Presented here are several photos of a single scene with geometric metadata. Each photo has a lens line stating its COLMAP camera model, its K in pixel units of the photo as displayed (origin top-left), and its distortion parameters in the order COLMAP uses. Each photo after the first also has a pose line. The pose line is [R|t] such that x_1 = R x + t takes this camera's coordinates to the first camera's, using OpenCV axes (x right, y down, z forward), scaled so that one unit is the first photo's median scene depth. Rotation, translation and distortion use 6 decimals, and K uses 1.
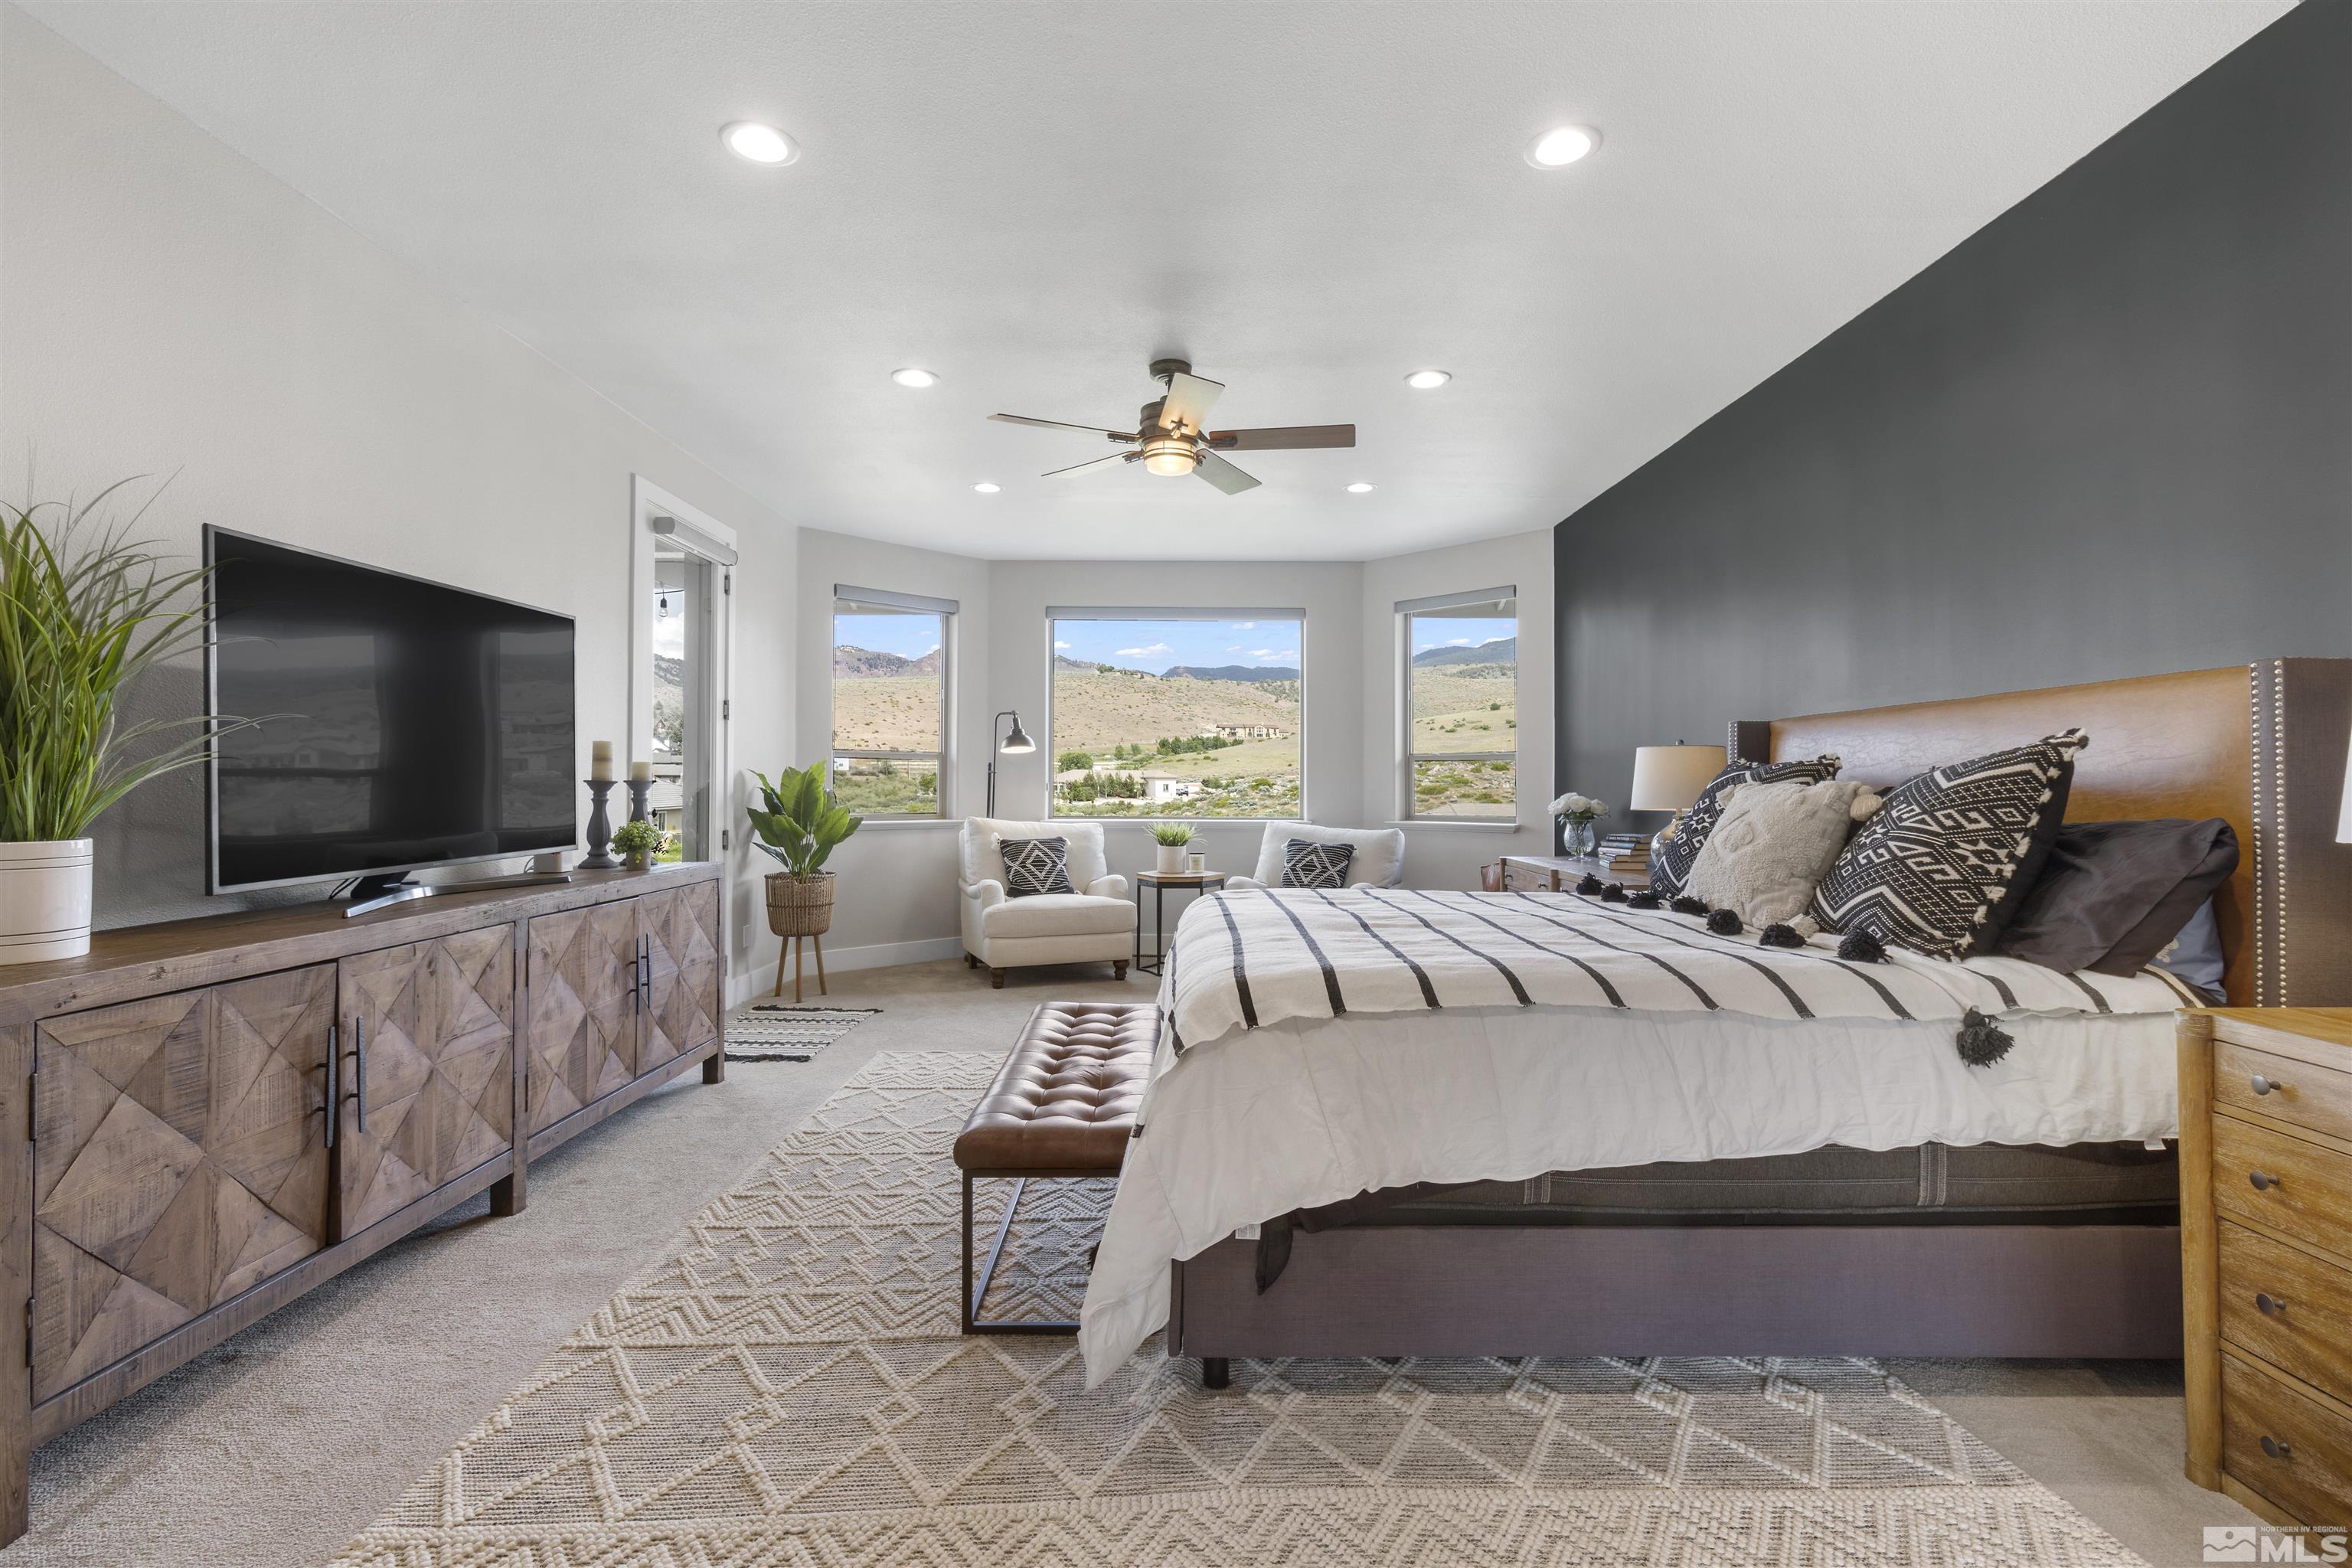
lens RADIAL K [[1103.1, 0, 1184.1], [0, 1103.1, 760.1], [0, 0, 1]] dist [0.006767, -0.000897]
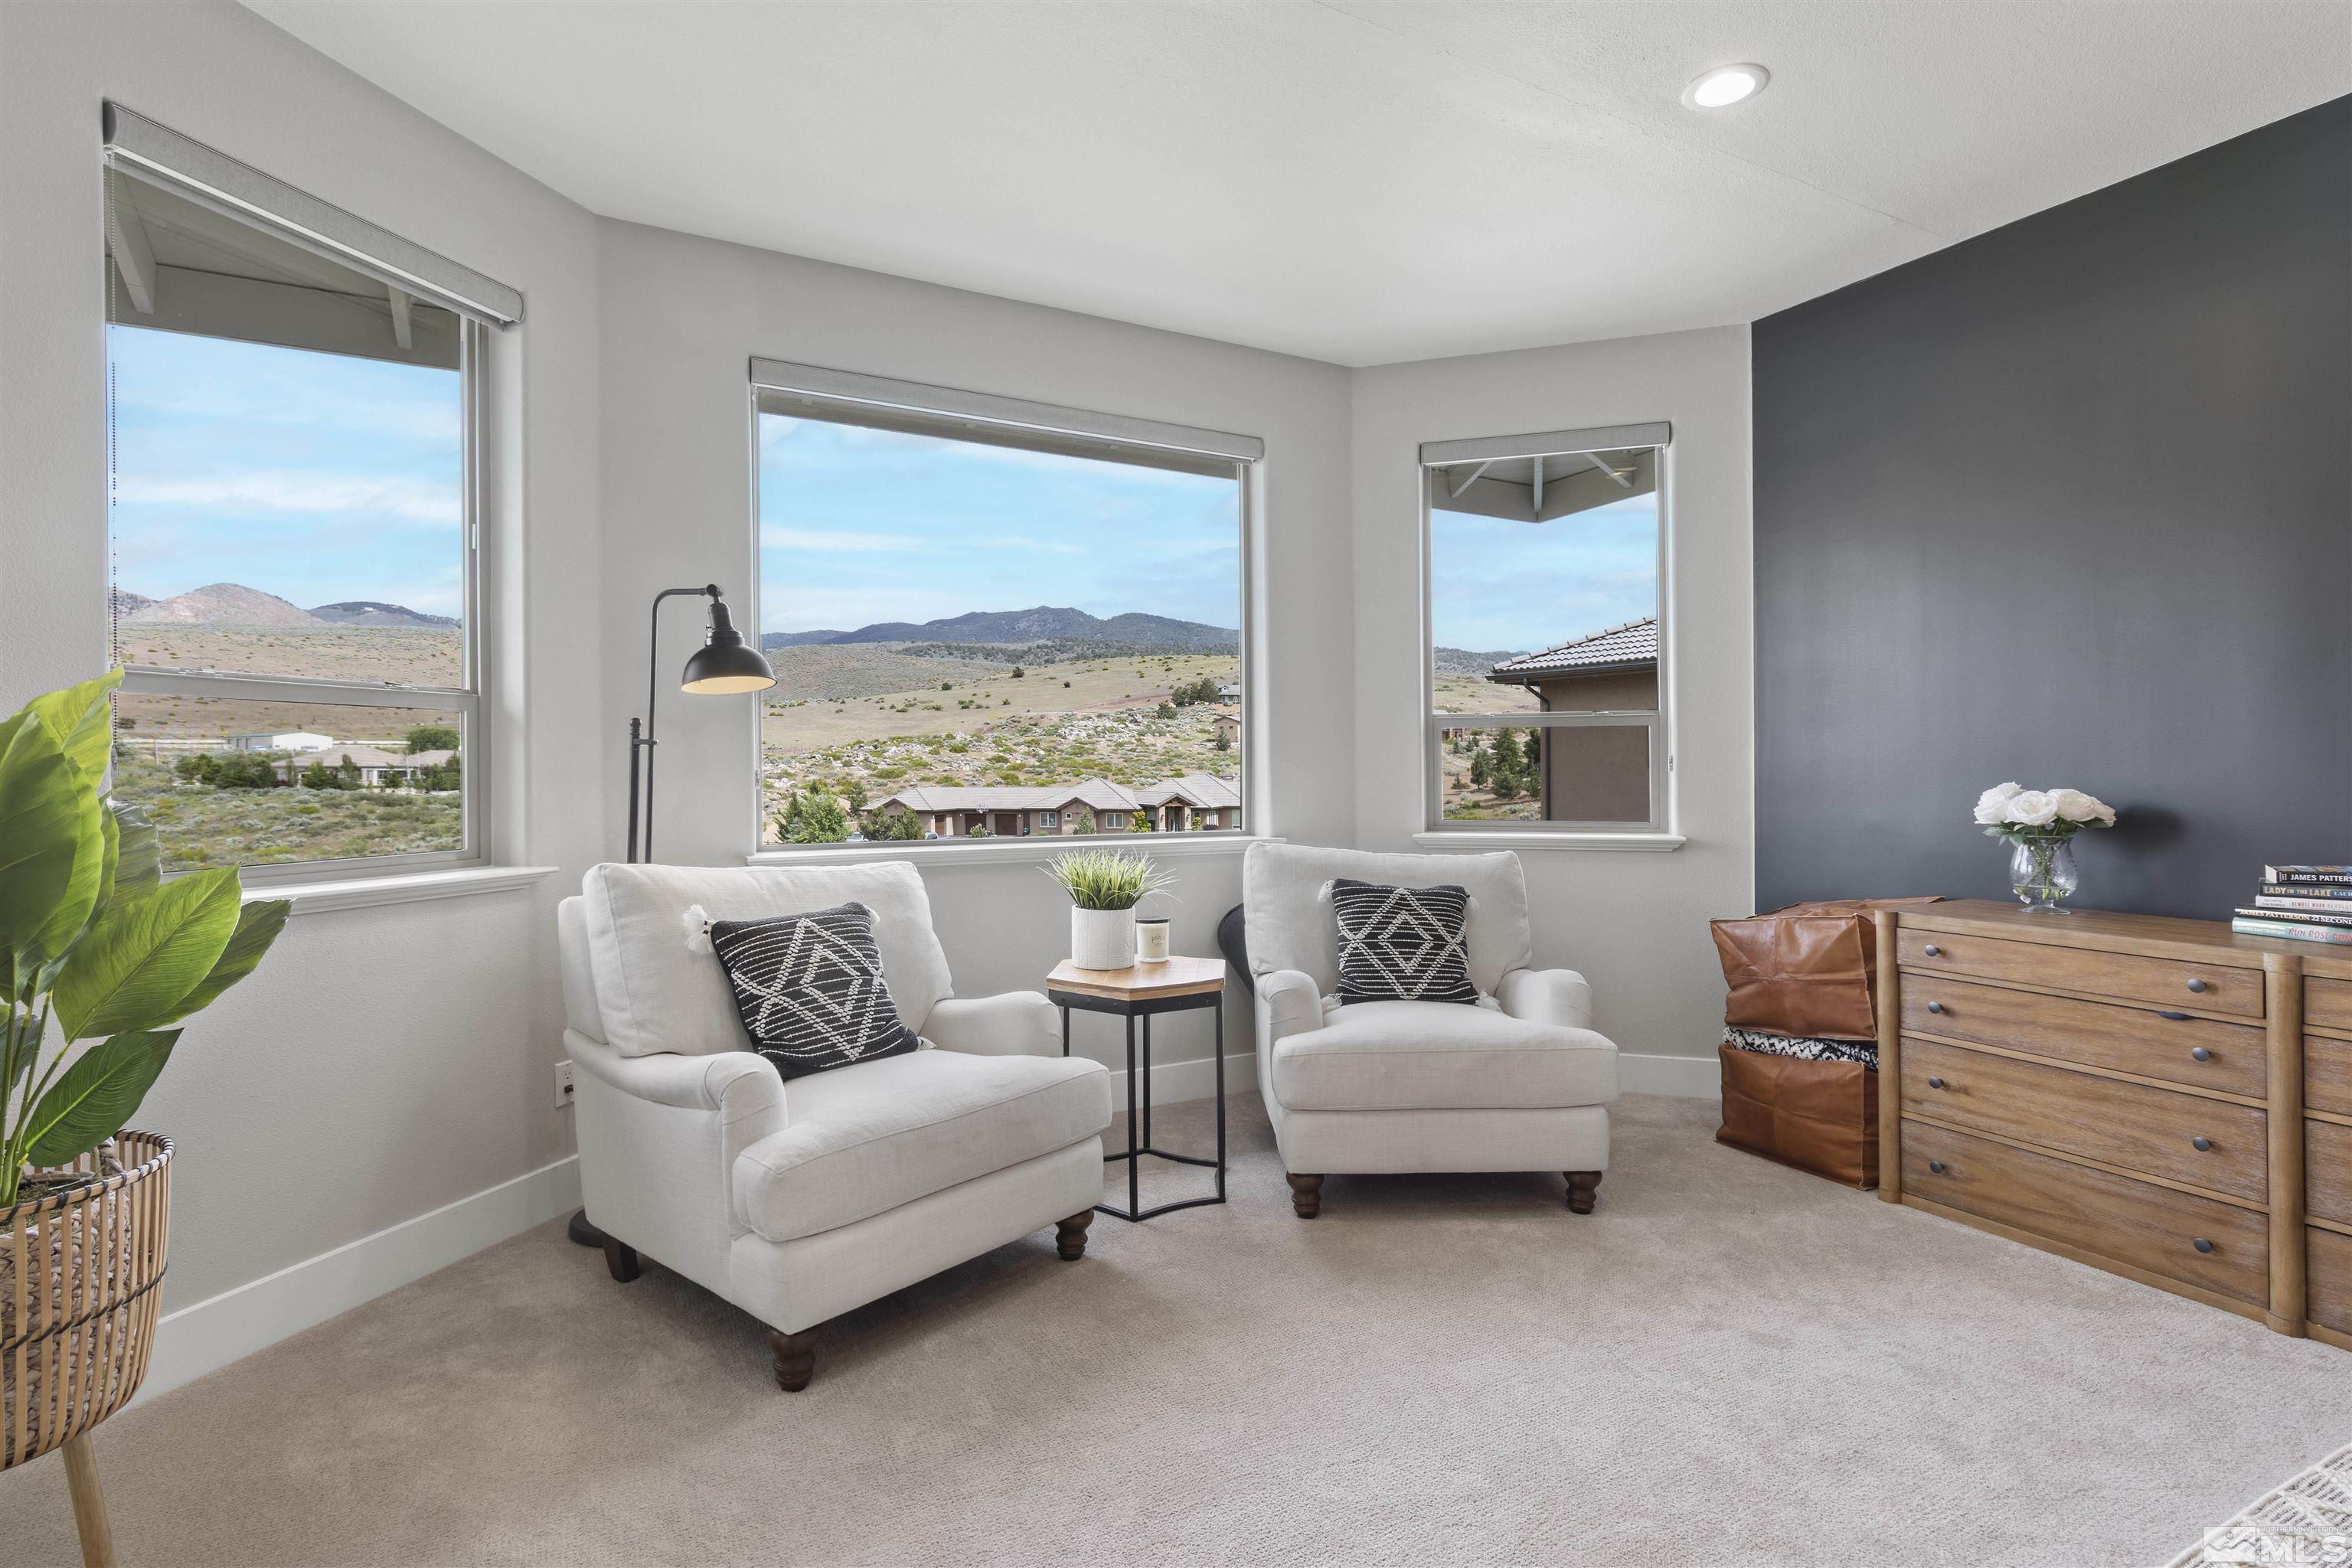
lens RADIAL K [[1145.1, 0, 1174.0], [0, 1145.1, 754.5], [0, 0, 1]] dist [0.010315, -0.000028]
pose [[0.886113, 0.001077, 0.463469, -0.566751], [-0.006188, 0.999936, 0.009508, 0.029591], [-0.463429, -0.011293, 0.886062, 1.602325]]
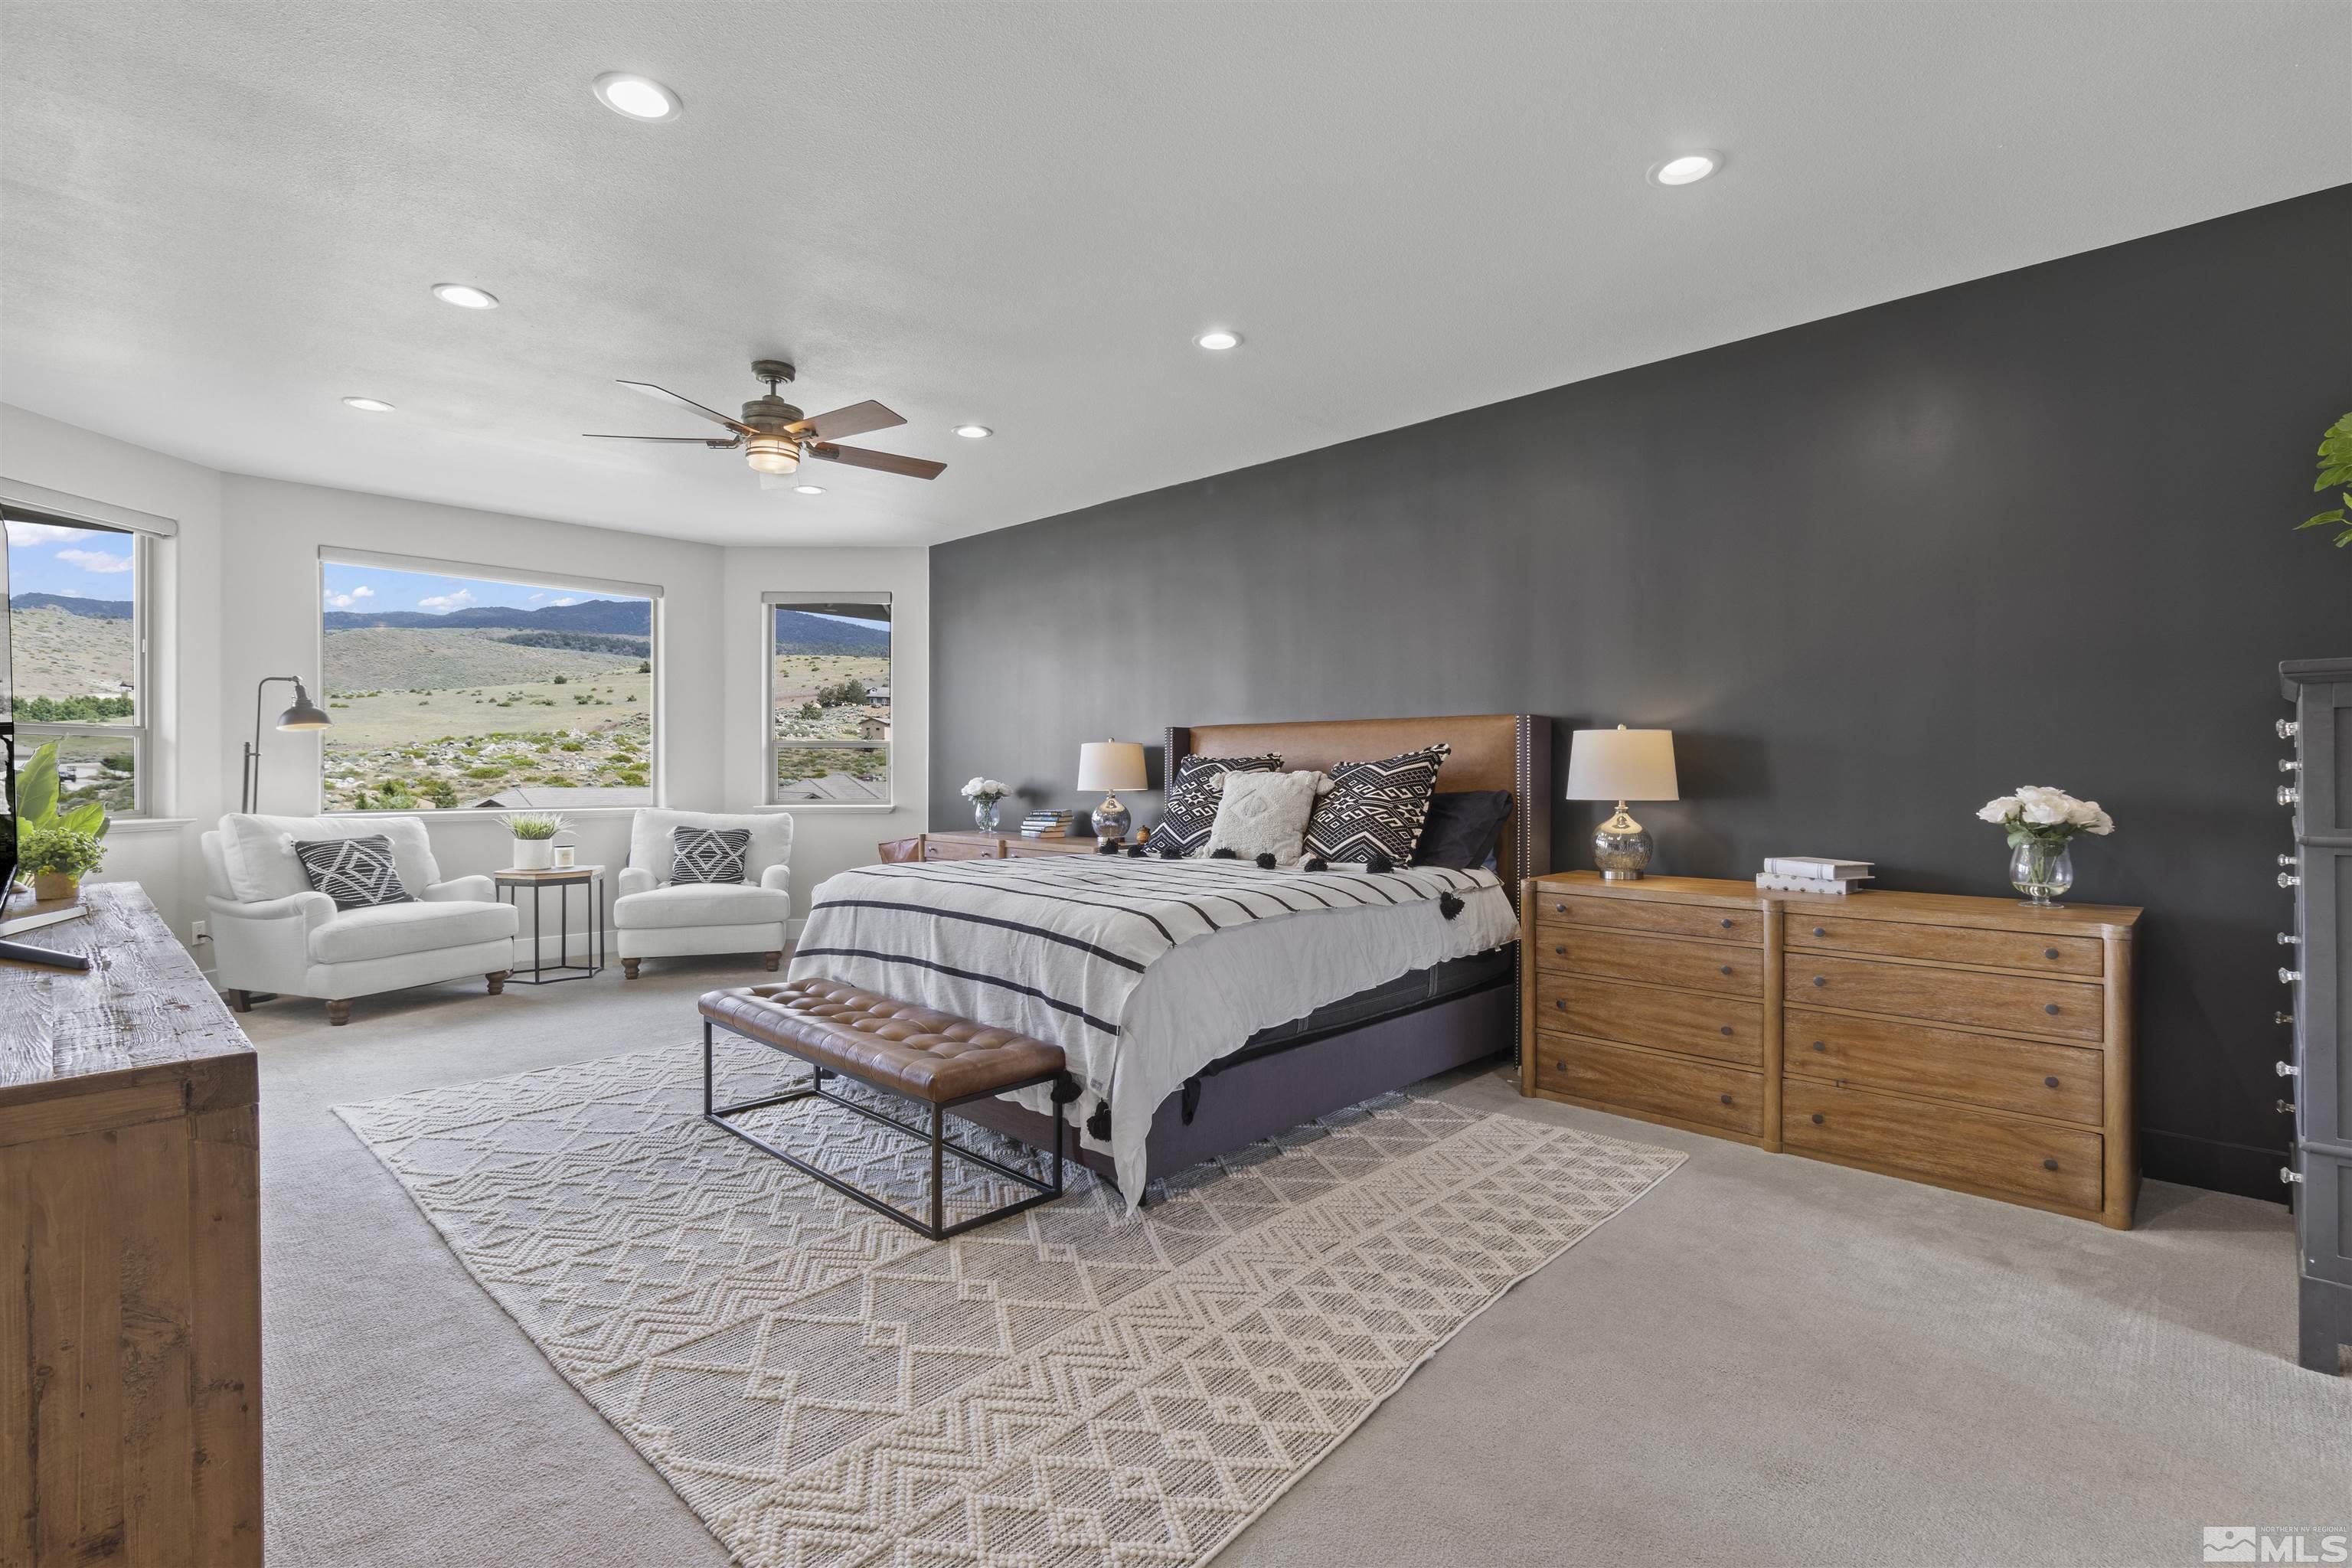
lens RADIAL K [[1103.1, 0, 1204.5], [0, 1103.1, 758.7], [0, 0, 1]] dist [0.006767, -0.000897]
pose [[0.688400, 0.007097, 0.725297, -0.798101], [-0.017901, 0.999814, 0.007207, -0.009033], [-0.725111, -0.017945, 0.688399, -0.009114]]
